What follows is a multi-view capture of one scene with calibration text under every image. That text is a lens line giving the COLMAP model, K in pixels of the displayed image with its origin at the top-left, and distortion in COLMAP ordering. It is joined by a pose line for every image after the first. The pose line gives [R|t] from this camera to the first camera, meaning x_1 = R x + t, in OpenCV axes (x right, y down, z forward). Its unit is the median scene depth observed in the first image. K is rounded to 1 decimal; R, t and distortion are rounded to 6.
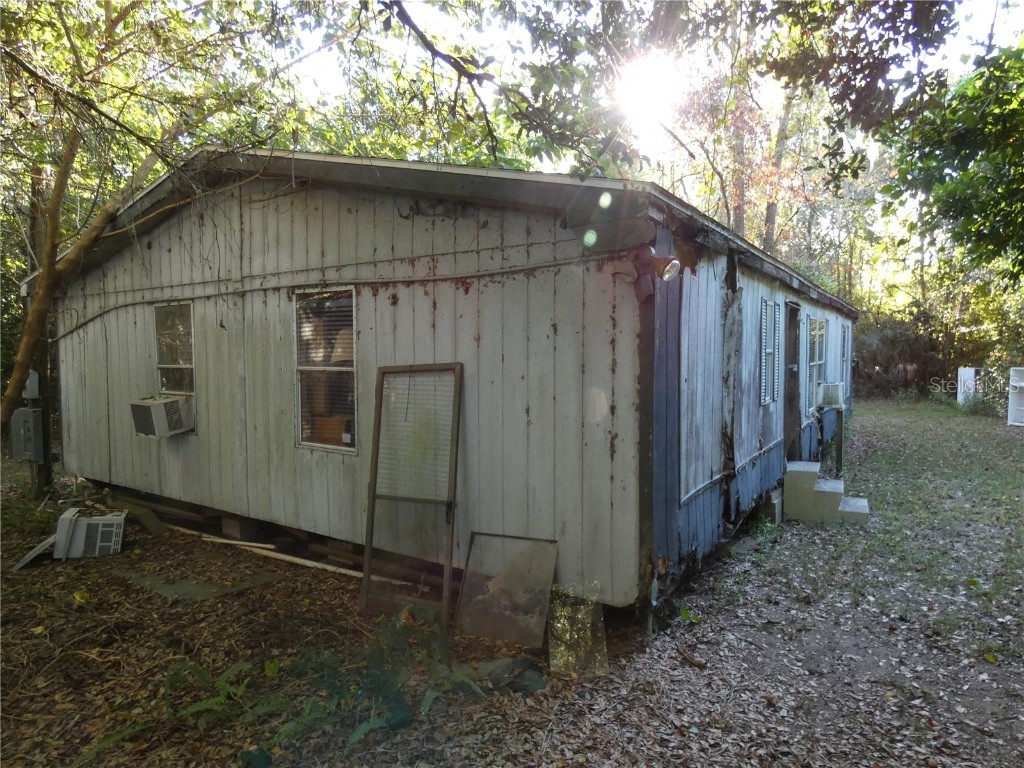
lens RADIAL K [[628.3, 0, 512.0], [0, 628.3, 384.0], [0, 0, 1]] dist [-0.000060, -0.000171]
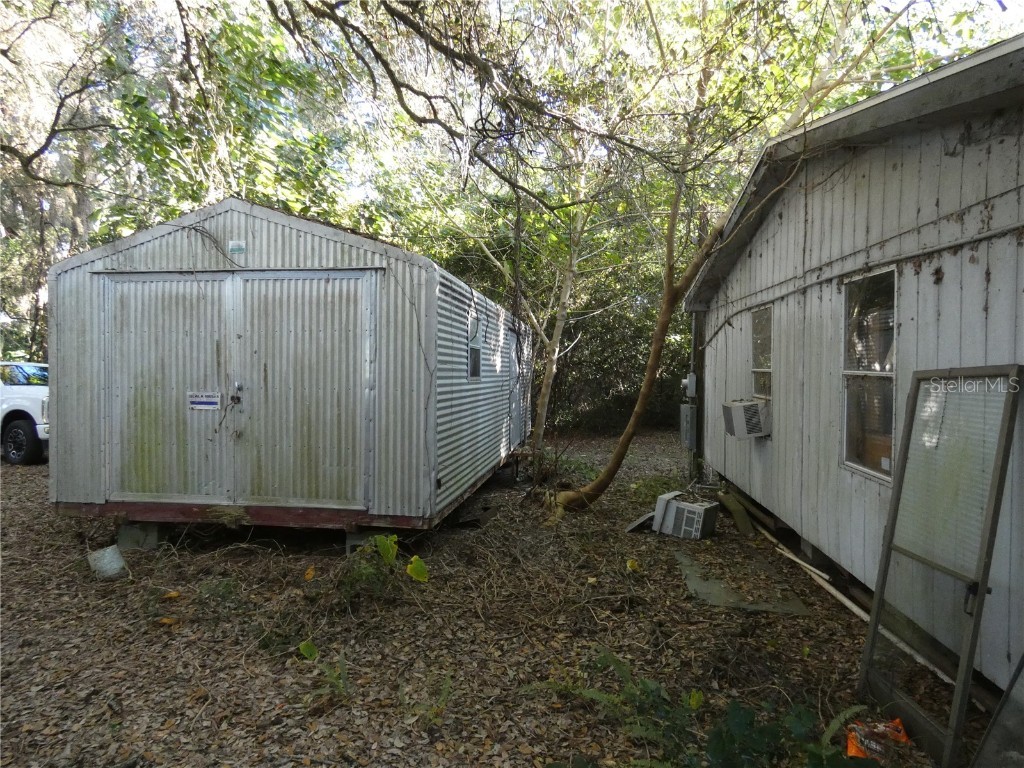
lens RADIAL K [[614.0, 0, 512.0], [0, 614.0, 384.0], [0, 0, 1]] dist [-0.001465, -0.003256]
pose [[0.457216, 0.030185, -0.888843, 0.198391], [-0.043154, 0.999000, 0.011727, -0.000430], [0.888308, 0.032996, 0.458062, 0.251935]]
